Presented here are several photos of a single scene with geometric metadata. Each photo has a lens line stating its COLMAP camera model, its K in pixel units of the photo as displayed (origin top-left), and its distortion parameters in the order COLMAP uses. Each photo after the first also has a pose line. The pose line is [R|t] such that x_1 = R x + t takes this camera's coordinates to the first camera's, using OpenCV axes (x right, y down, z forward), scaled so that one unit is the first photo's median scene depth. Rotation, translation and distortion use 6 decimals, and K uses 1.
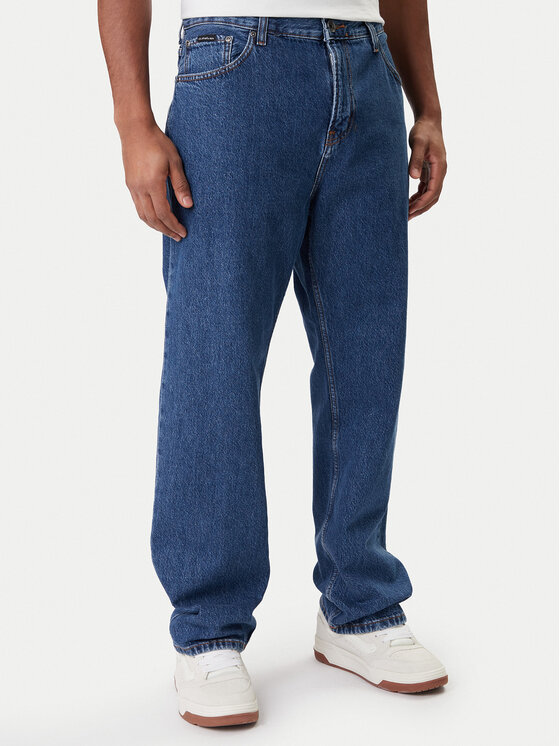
lens RADIAL K [[1130.6, 0, 281.7], [0, 1130.6, 371.7], [0, 0, 1]] dist [0.086076, 0.000000]
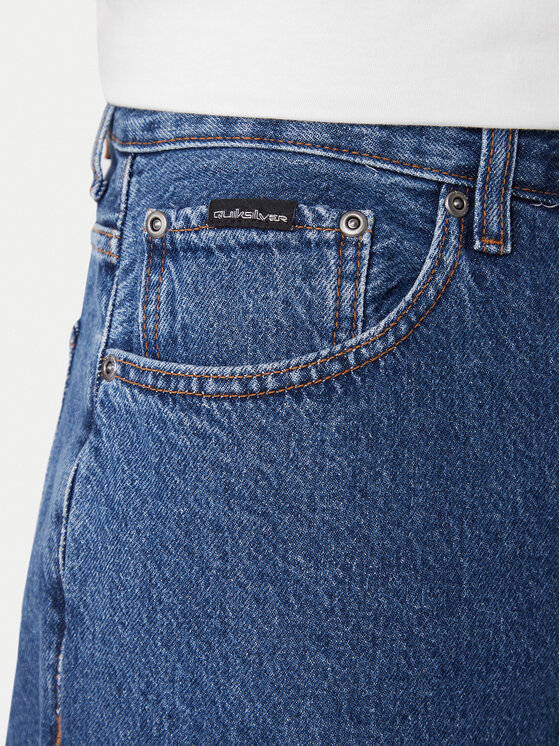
lens RADIAL K [[1681.8, 0, 279.0], [0, 1681.8, 374.1], [0, 0, 1]] dist [0.333369, 0.000000]
pose [[0.980577, 0.001544, 0.196128, -0.127063], [0.001727, 0.999862, -0.016505, -0.256271], [-0.196126, 0.016523, 0.980439, 0.672715]]
